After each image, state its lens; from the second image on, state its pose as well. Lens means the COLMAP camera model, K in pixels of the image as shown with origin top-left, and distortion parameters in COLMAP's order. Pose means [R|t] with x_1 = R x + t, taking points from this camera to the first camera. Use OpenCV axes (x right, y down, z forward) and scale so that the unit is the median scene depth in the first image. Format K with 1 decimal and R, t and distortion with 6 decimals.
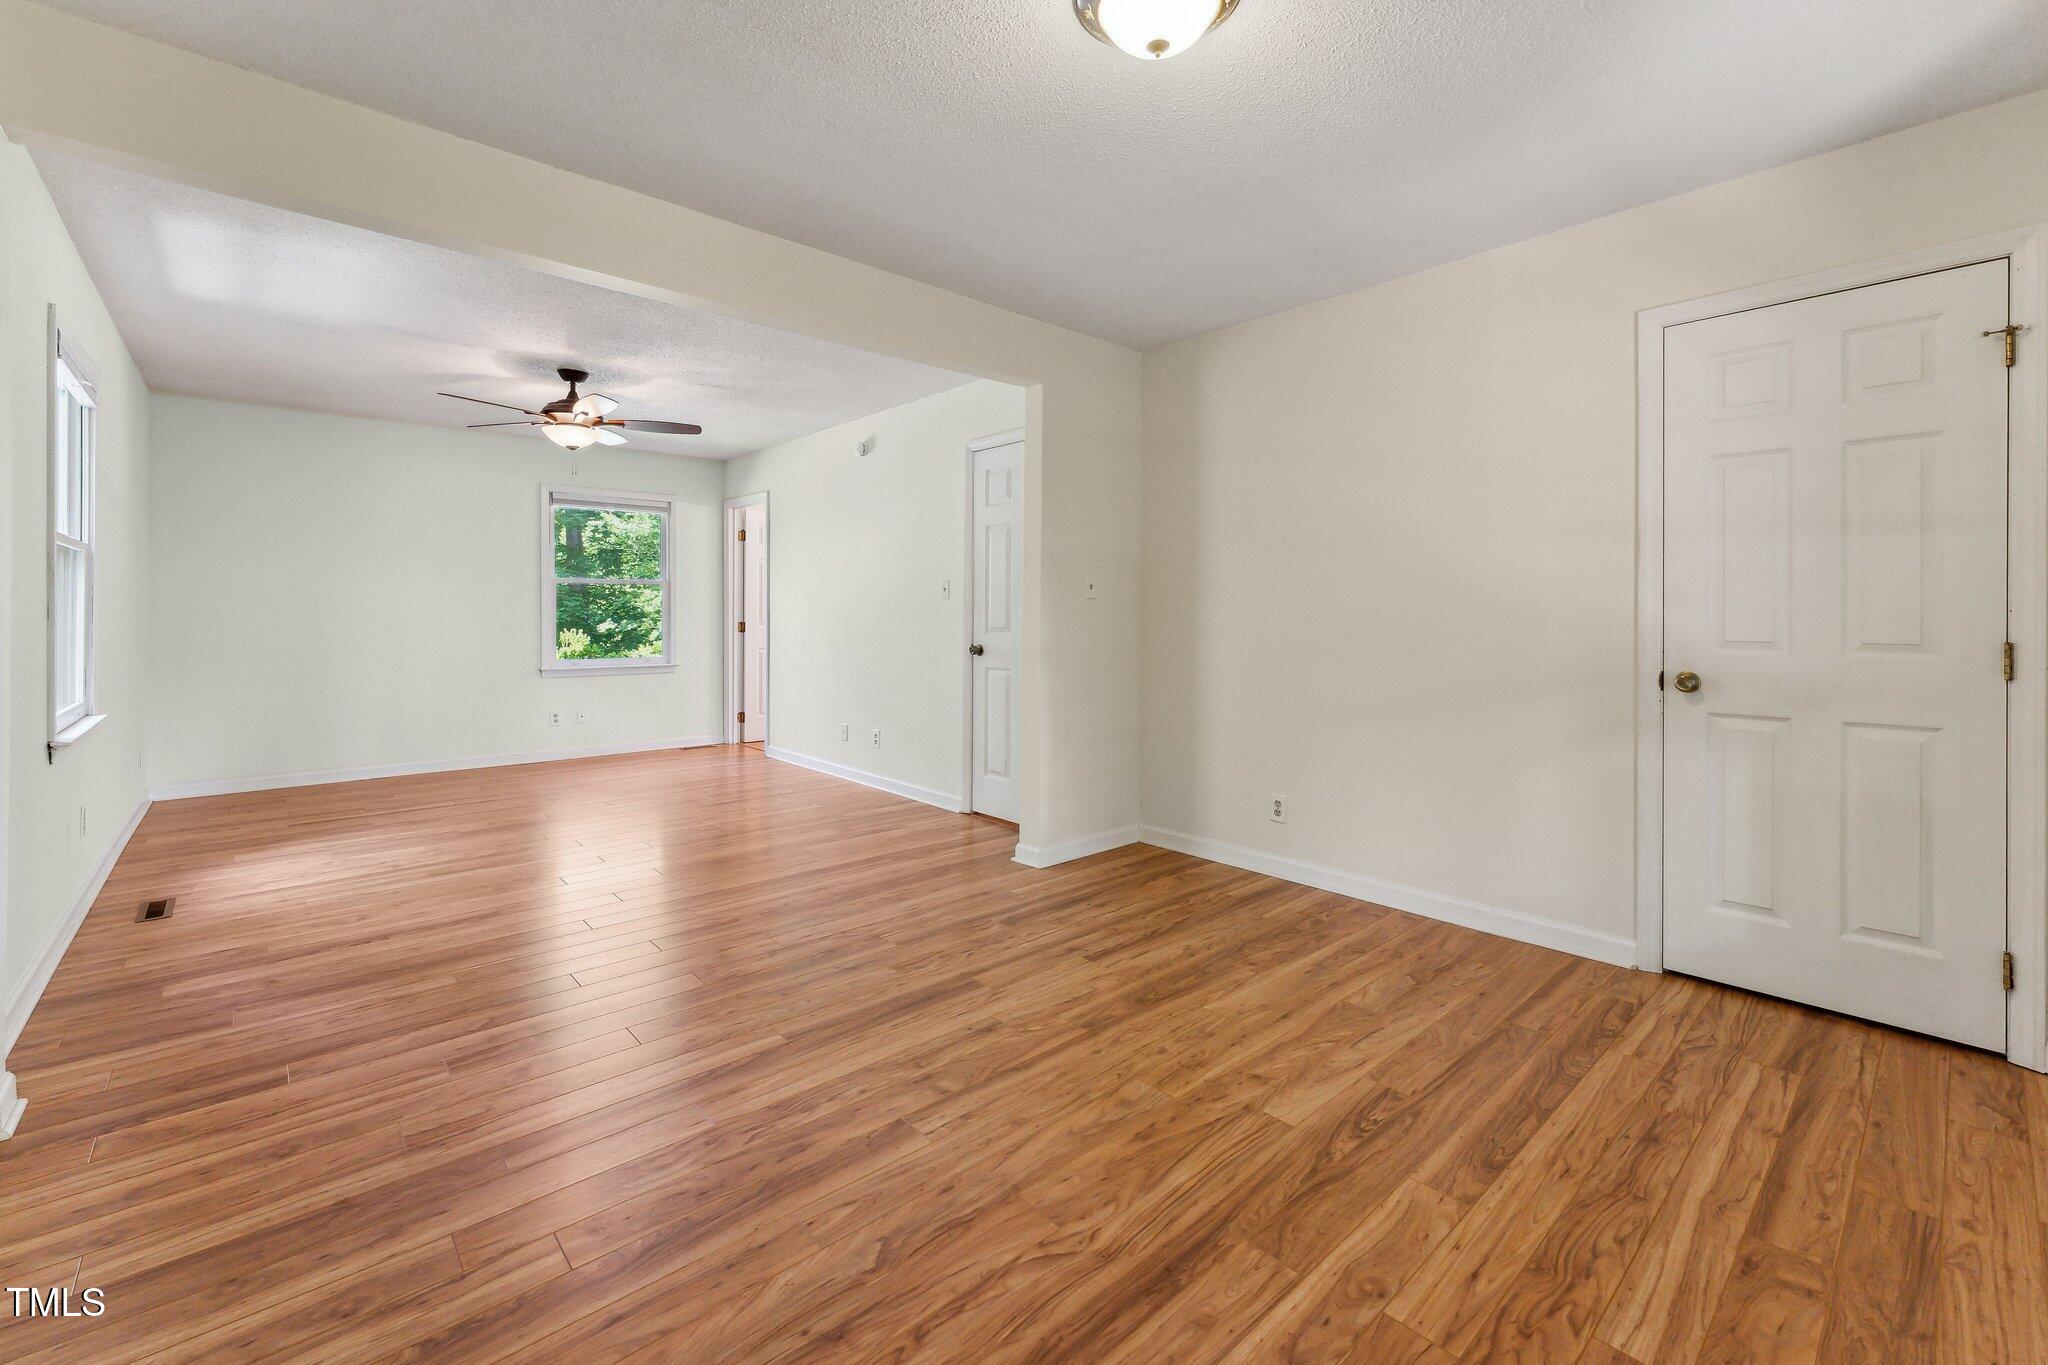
lens RADIAL K [[848.1, 0, 1008.9], [0, 848.1, 649.7], [0, 0, 1]] dist [0.002907, 0.000129]
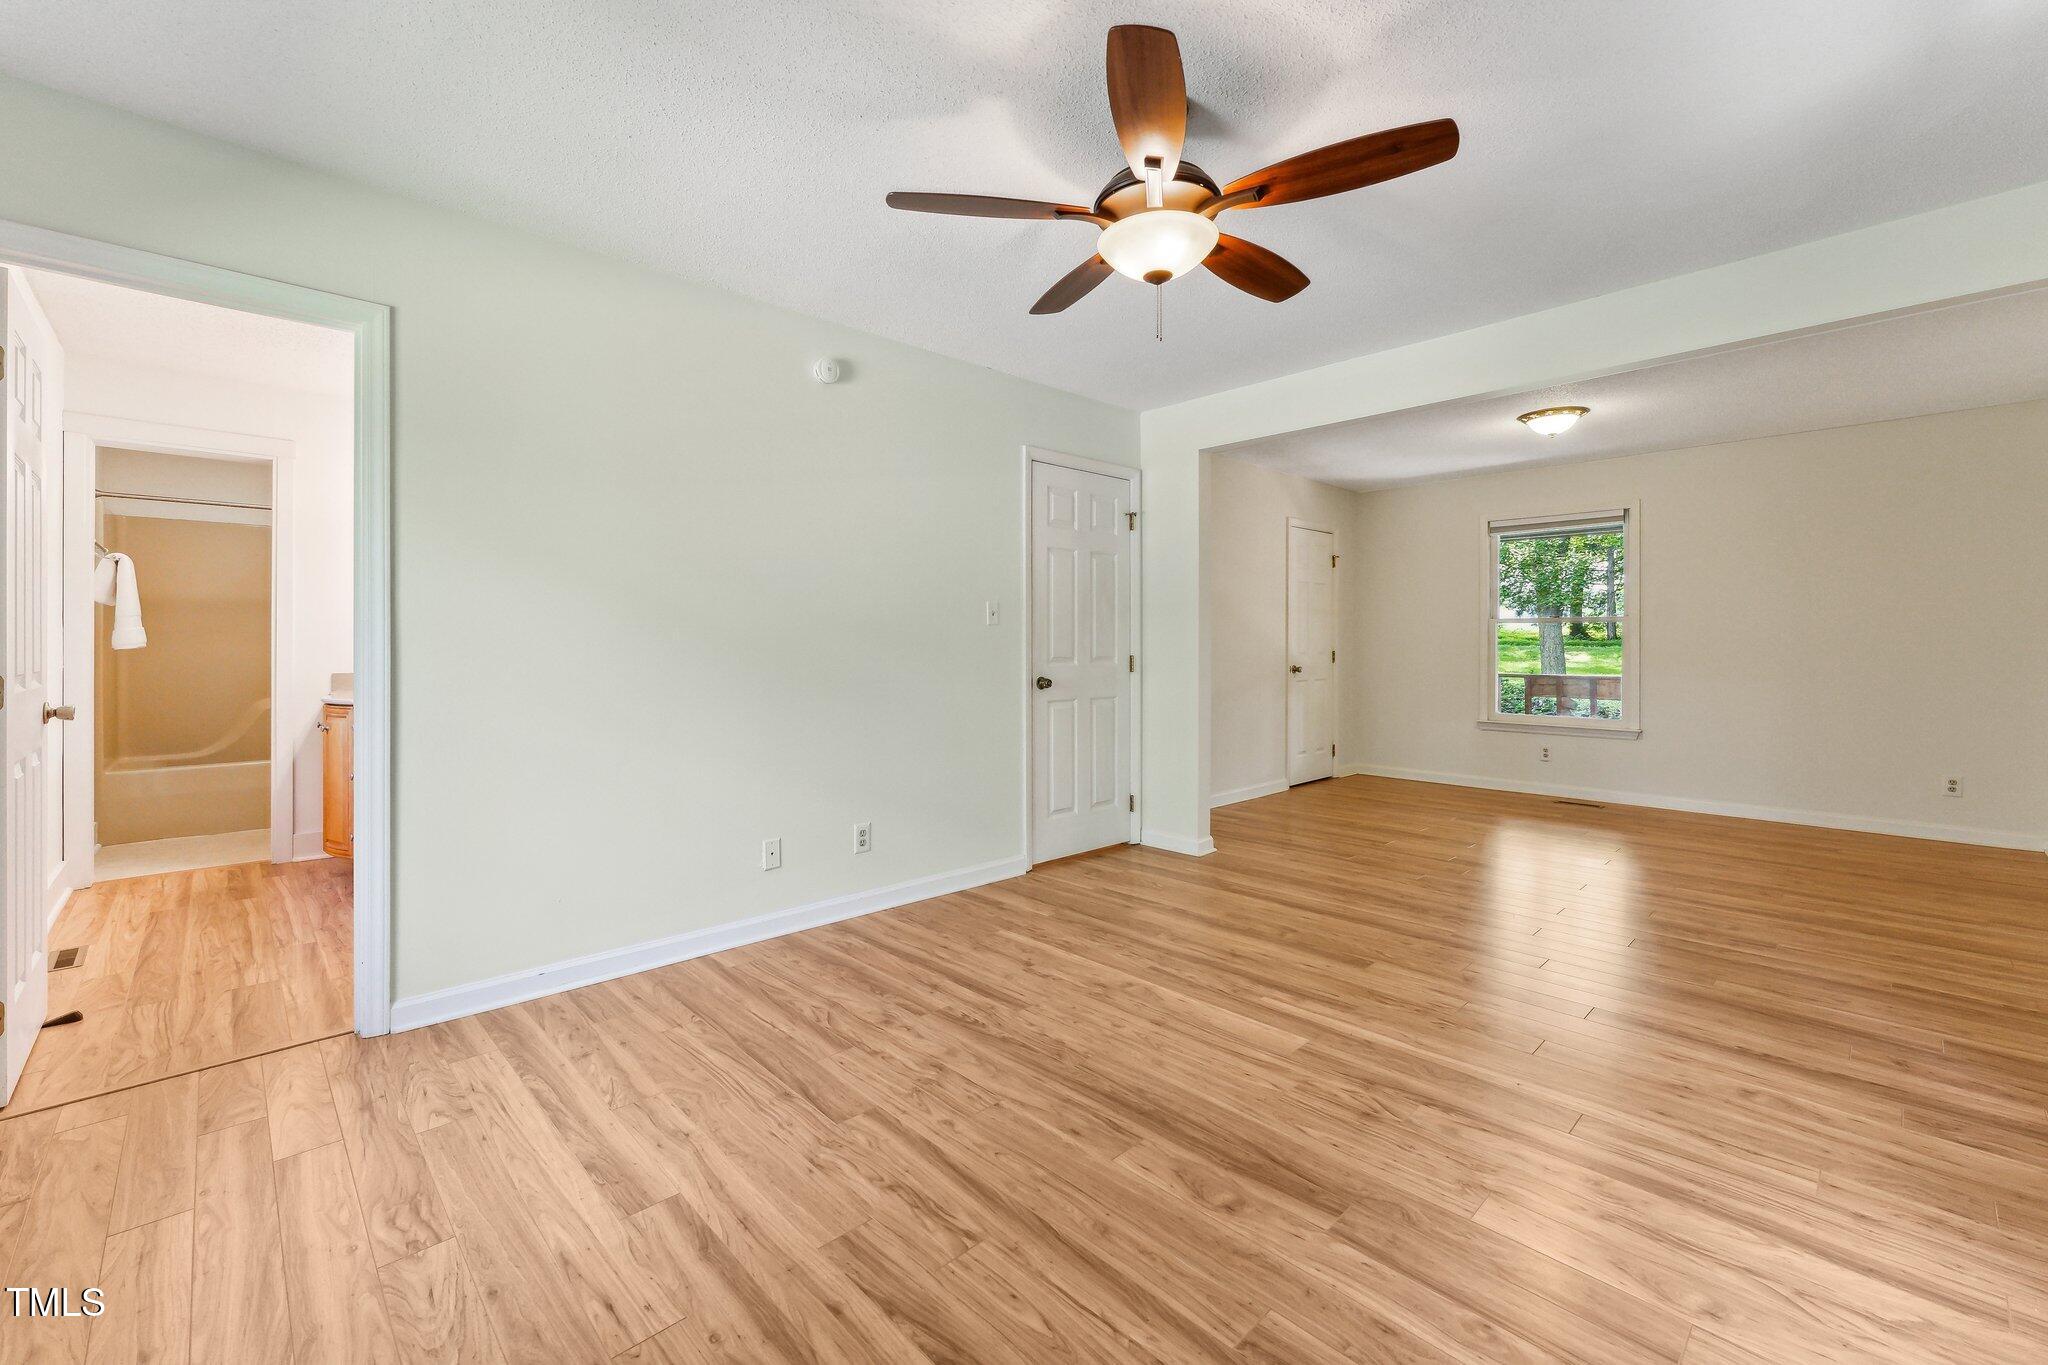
lens RADIAL K [[848.1, 0, 1008.9], [0, 848.1, 649.7], [0, 0, 1]] dist [0.002907, 0.000129]
pose [[-0.033861, -0.011963, 0.999355, -1.673068], [0.042888, 0.998990, 0.013412, -0.086912], [-0.998506, 0.043315, -0.033314, 1.887807]]
